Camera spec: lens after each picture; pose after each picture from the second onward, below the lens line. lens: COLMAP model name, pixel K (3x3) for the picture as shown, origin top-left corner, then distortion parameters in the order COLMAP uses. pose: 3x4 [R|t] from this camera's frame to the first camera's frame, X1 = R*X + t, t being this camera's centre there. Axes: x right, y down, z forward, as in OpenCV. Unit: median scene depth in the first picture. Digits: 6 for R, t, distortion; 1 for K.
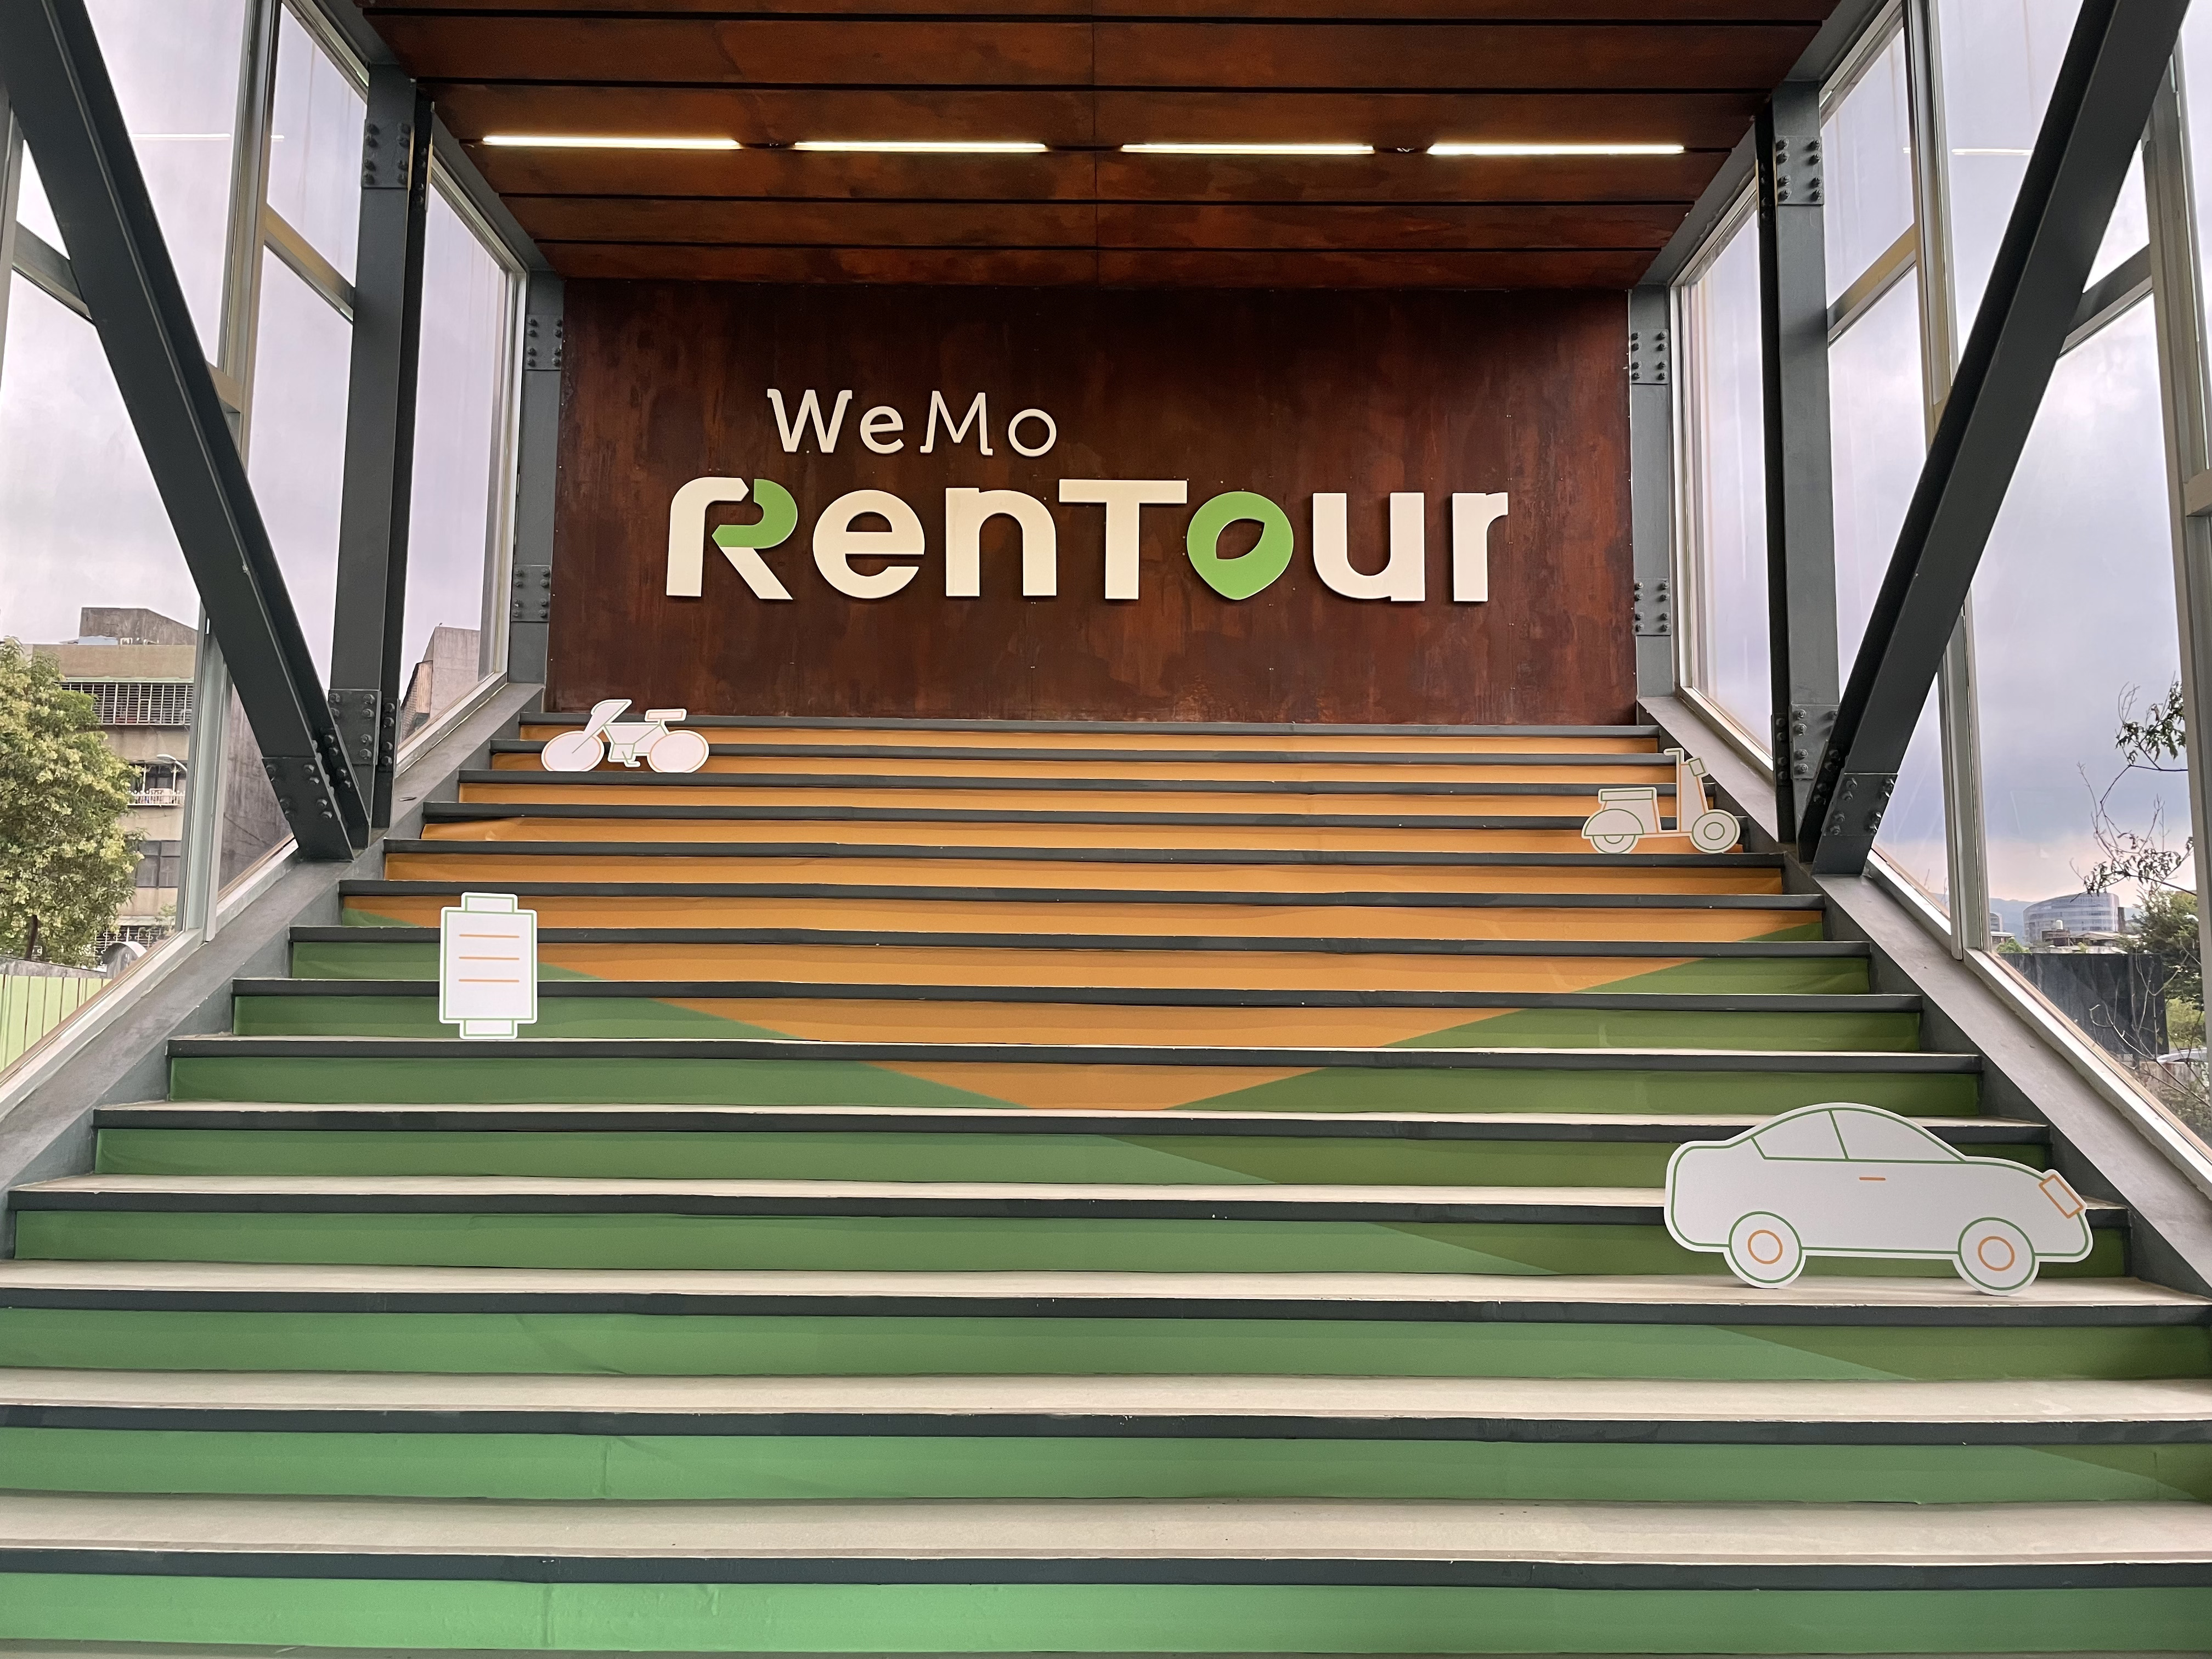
lens RADIAL K [[1677.5, 0, 1104.1], [0, 1677.5, 812.2], [0, 0, 1]] dist [0.028672, -0.006183]
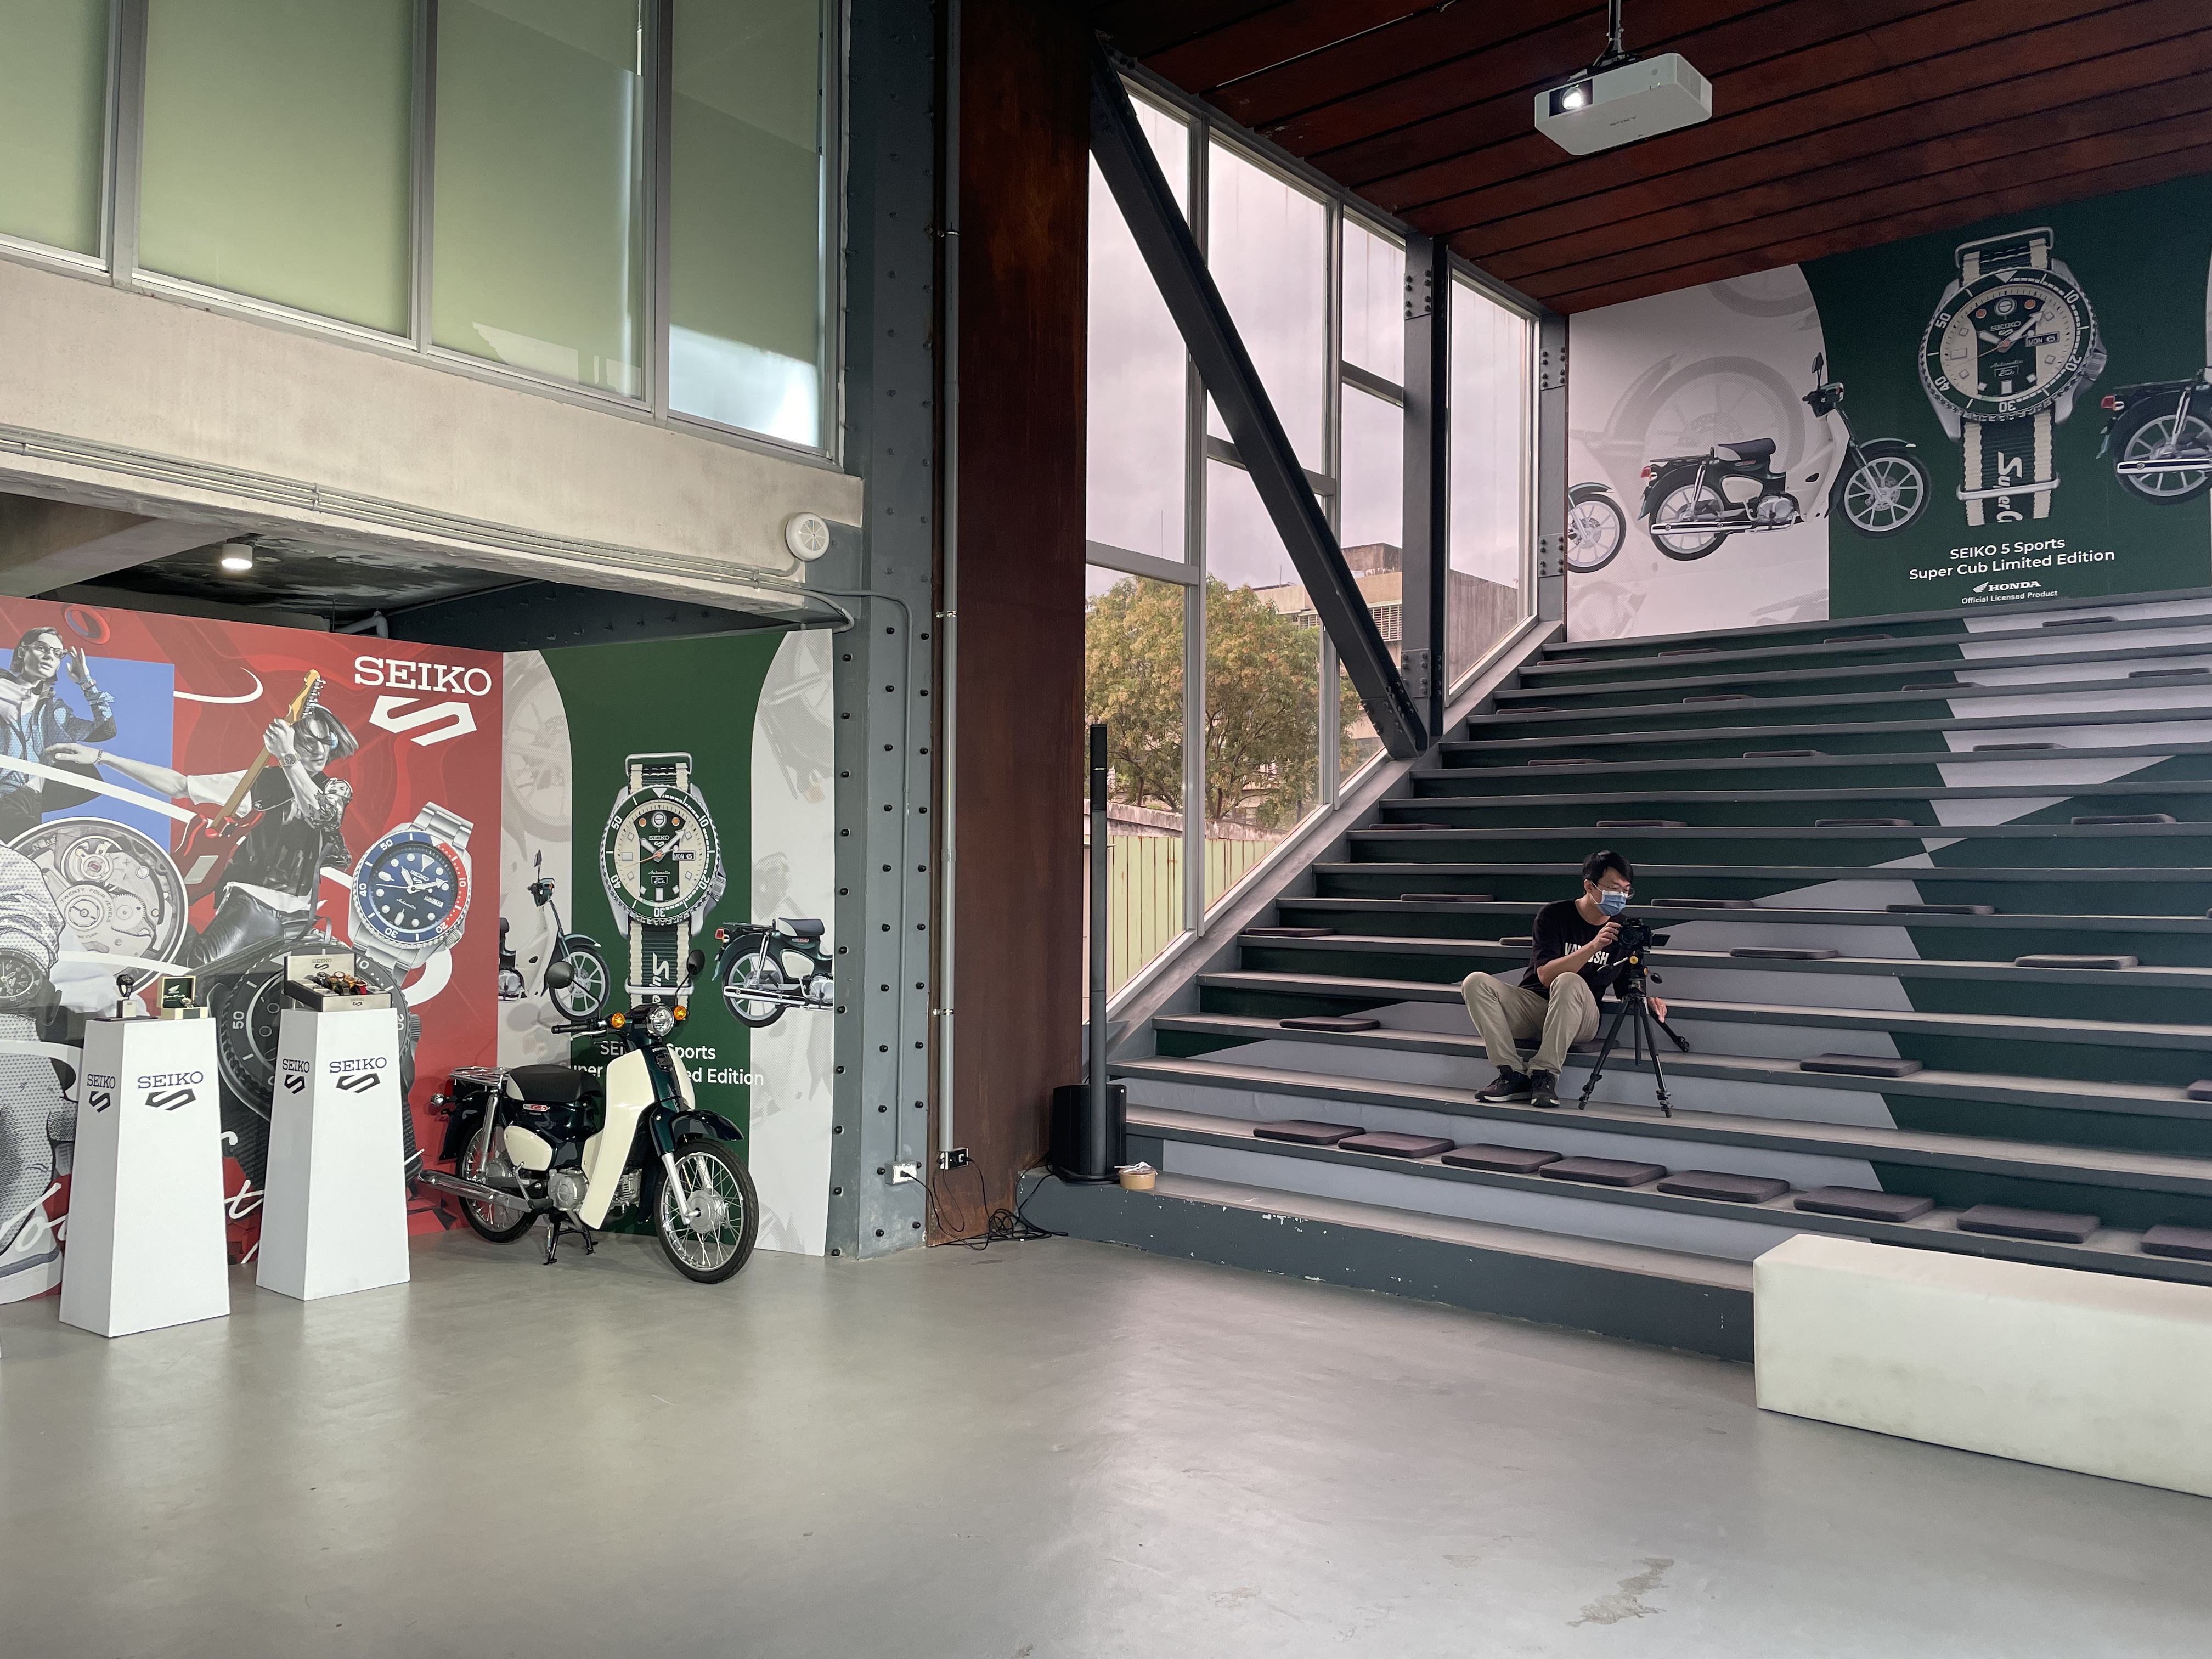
lens RADIAL K [[1677.5, 0, 1108.2], [0, 1677.5, 826.7], [0, 0, 1]] dist [0.028672, -0.006183]
pose [[0.759015, -0.018773, -0.650803, 0.286868], [0.079417, 0.994790, 0.063927, -0.025680], [0.646212, -0.100206, 0.756551, -0.314156]]
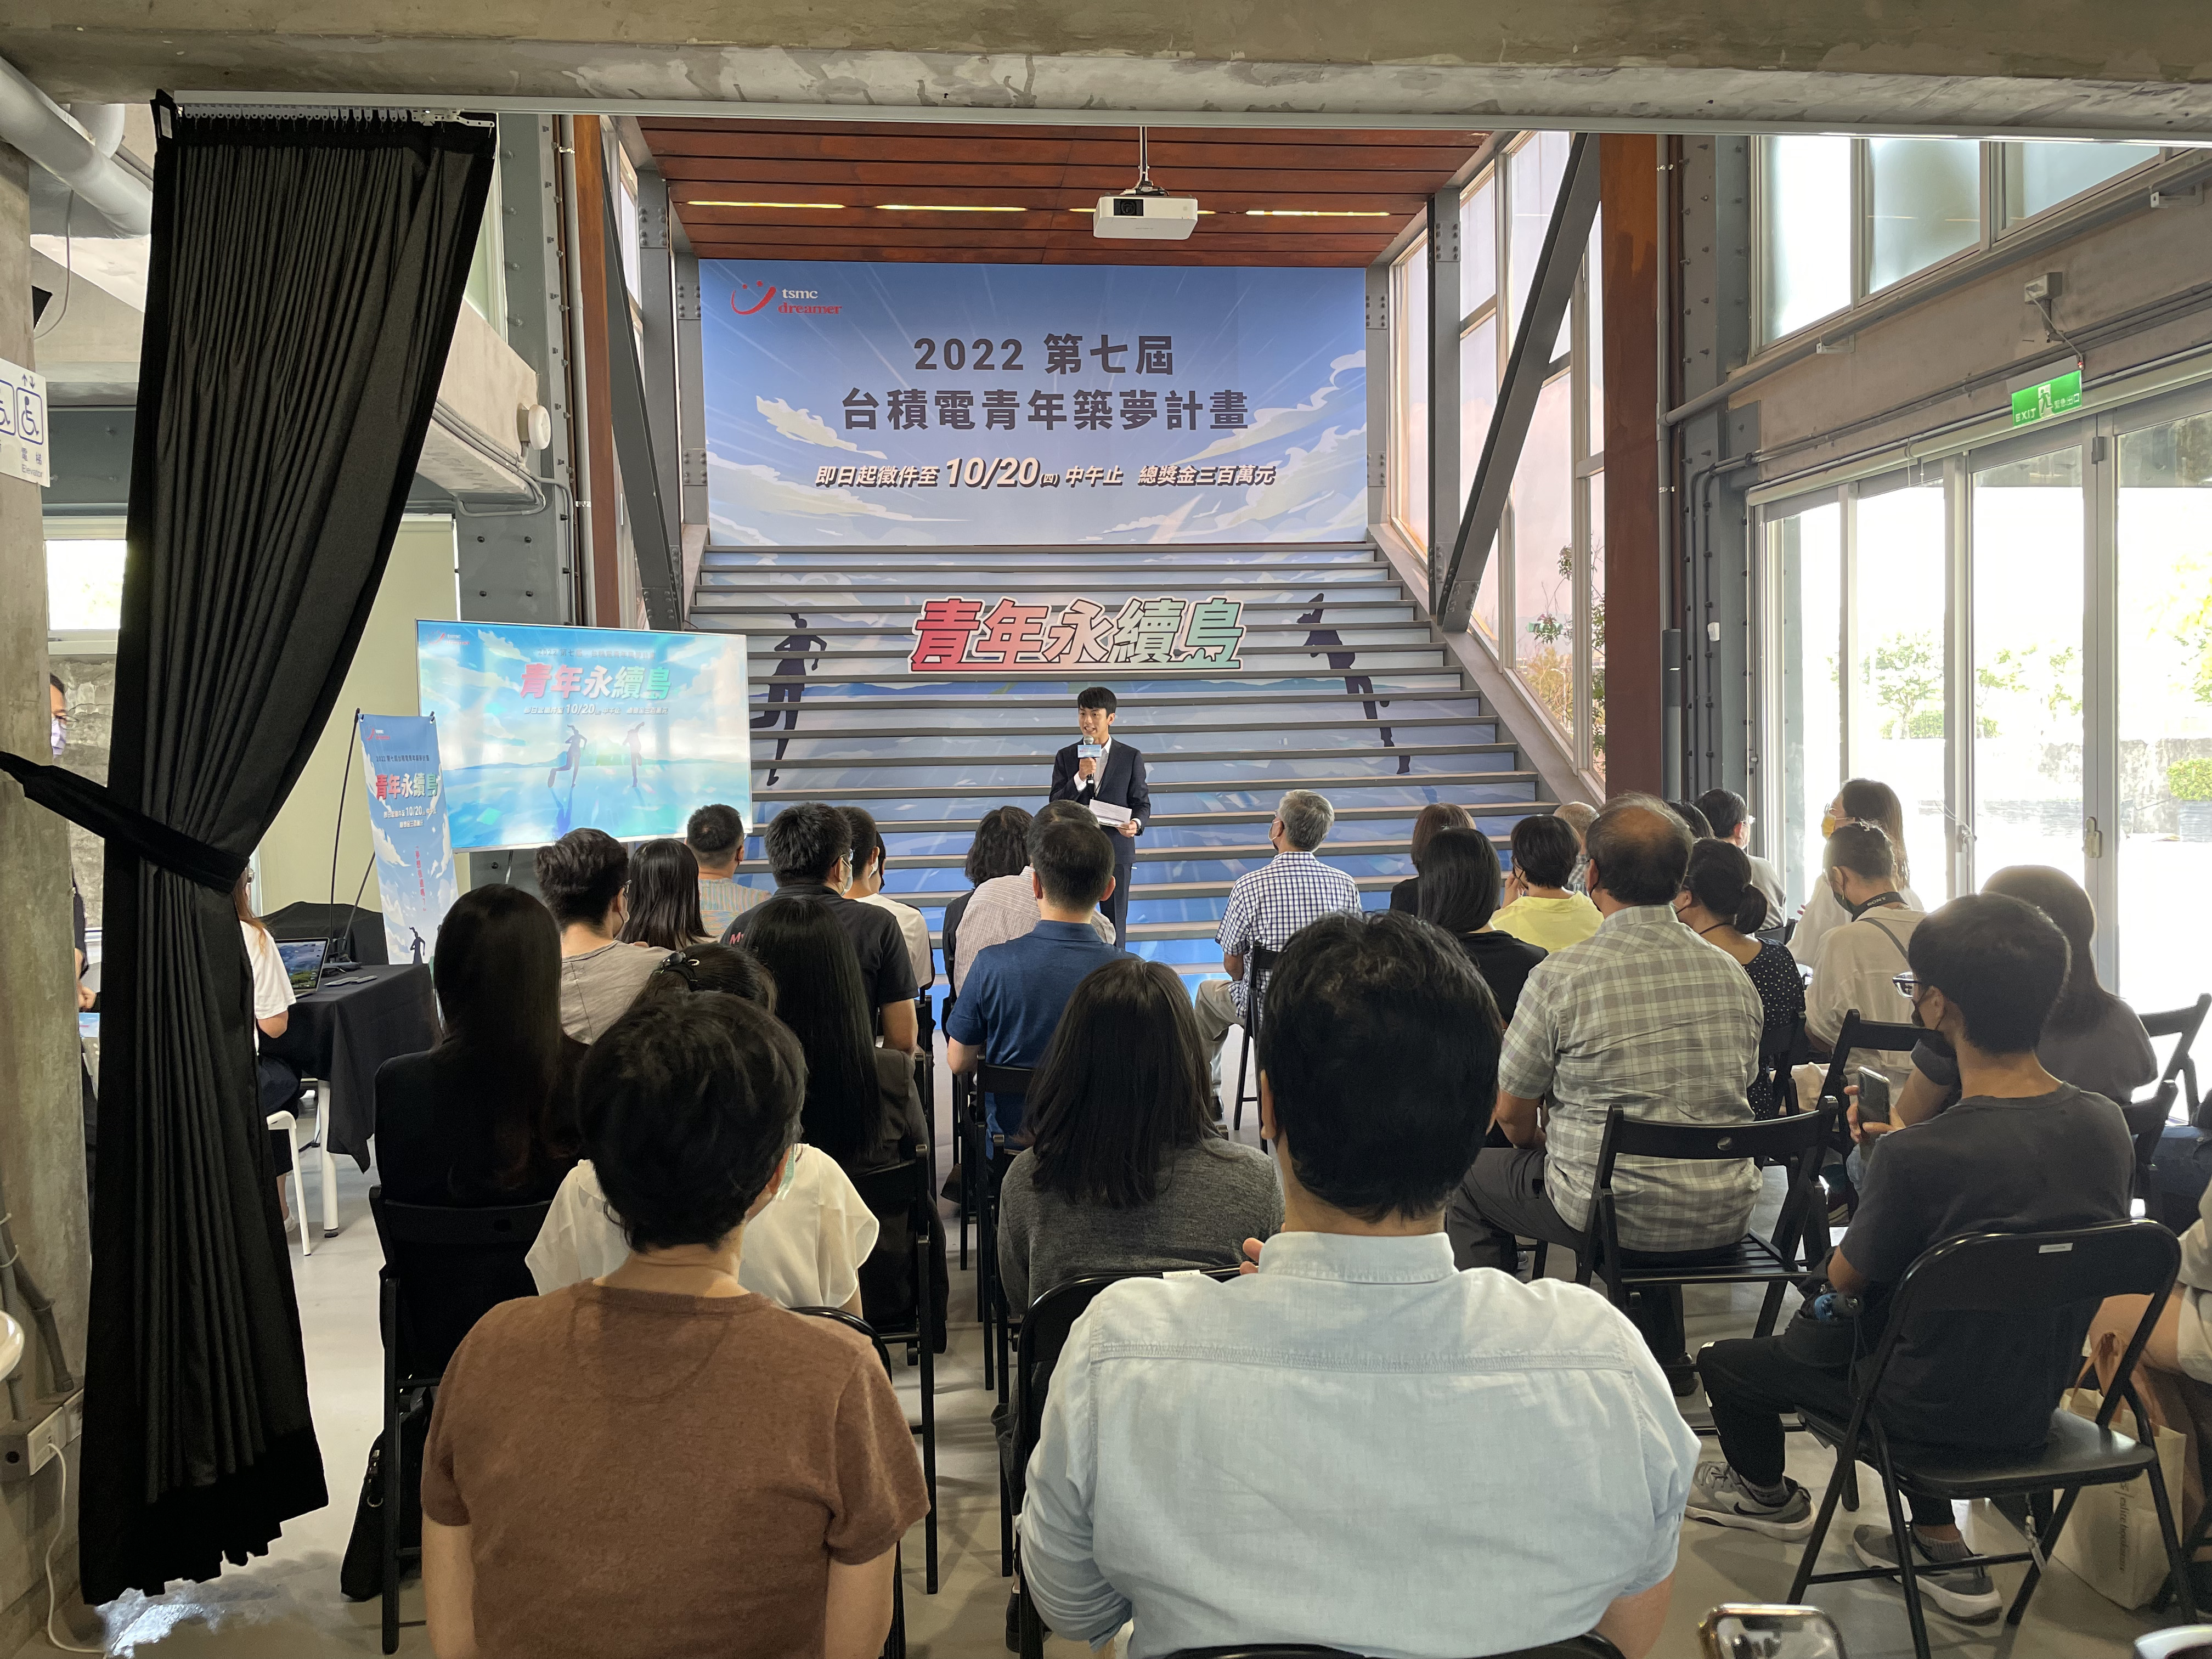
lens RADIAL K [[1677.5, 0, 1095.3], [0, 1677.5, 820.7], [0, 0, 1]] dist [0.028672, -0.006183]
pose [[0.993162, -0.036586, 0.110865, -0.162043], [0.017832, 0.986023, 0.165653, -0.060871], [-0.115377, -0.162544, 0.979933, -0.713440]]
